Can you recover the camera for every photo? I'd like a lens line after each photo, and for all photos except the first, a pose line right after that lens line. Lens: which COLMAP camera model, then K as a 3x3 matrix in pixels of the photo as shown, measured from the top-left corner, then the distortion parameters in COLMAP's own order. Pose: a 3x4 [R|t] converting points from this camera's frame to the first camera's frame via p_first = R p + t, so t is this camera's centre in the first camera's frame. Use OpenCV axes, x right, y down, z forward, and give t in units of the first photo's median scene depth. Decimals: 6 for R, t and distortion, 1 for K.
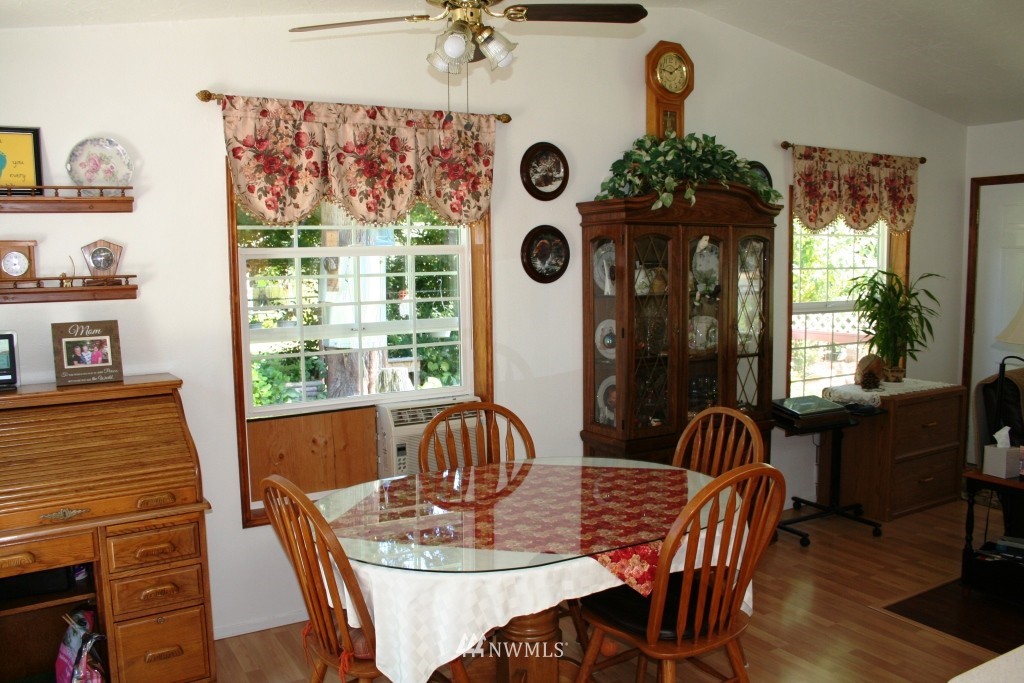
lens RADIAL K [[844.7, 0, 507.0], [0, 844.7, 345.9], [0, 0, 1]] dist [-0.146112, 0.128342]
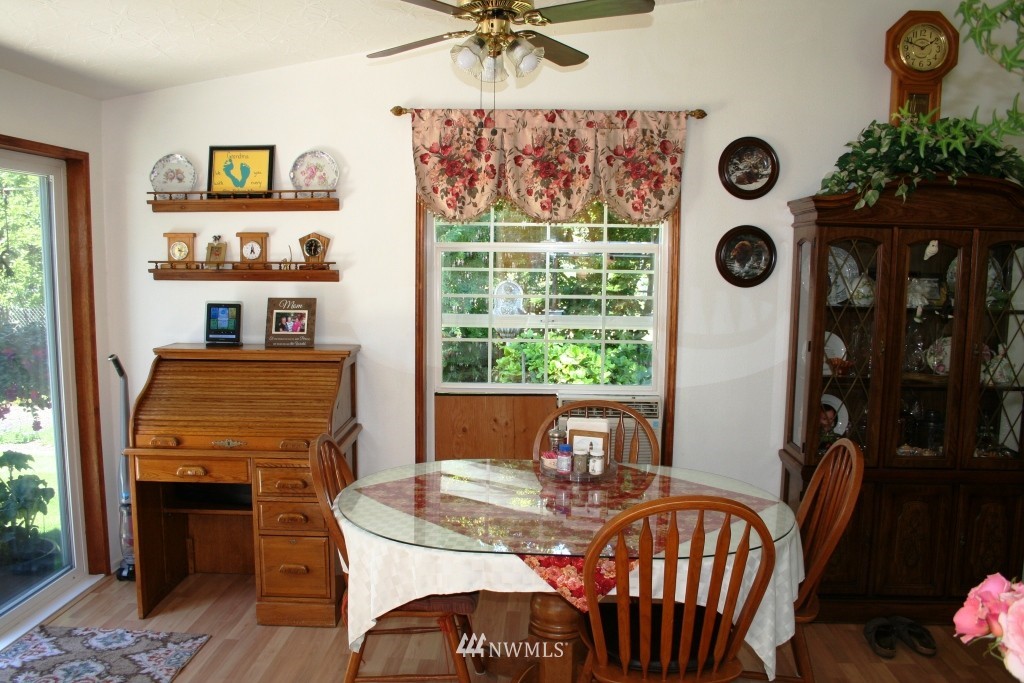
lens RADIAL K [[844.7, 0, 507.0], [0, 844.7, 345.9], [0, 0, 1]] dist [-0.146112, 0.128342]
pose [[0.834821, 0.084747, -0.543959, 0.387194], [-0.081379, 0.996222, 0.030315, -0.018269], [0.544473, 0.018960, 0.838564, 0.088986]]
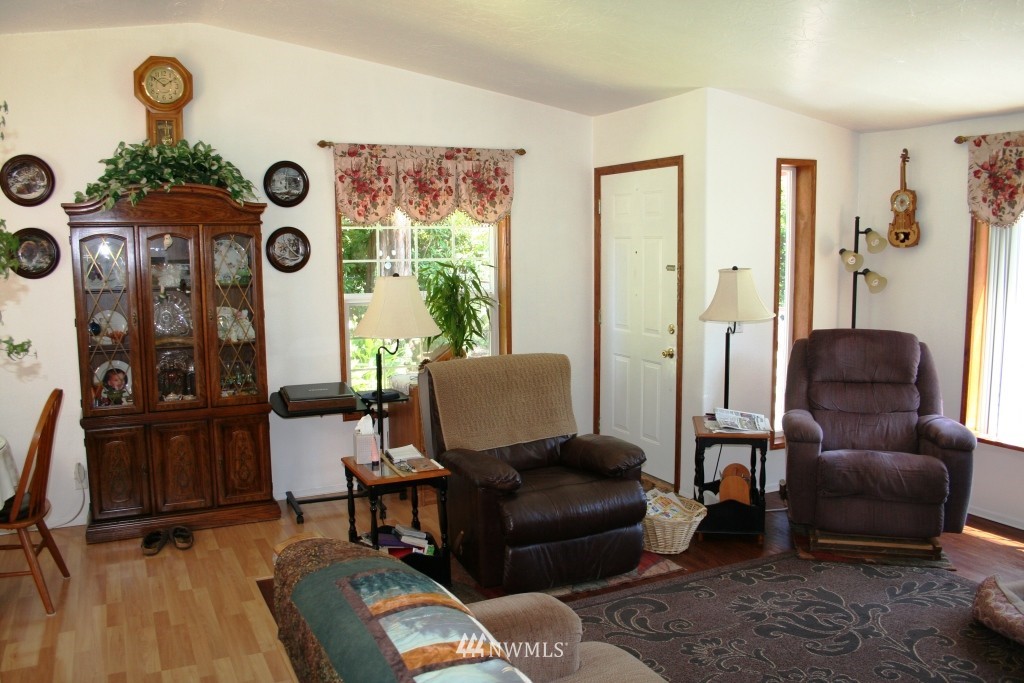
lens RADIAL K [[844.7, 0, 507.0], [0, 844.7, 345.9], [0, 0, 1]] dist [-0.146112, 0.128342]
pose [[0.996375, 0.008910, -0.084600, 0.895749], [-0.007511, 0.999830, 0.016842, -0.007728], [0.084736, -0.016146, 0.996273, -0.054822]]
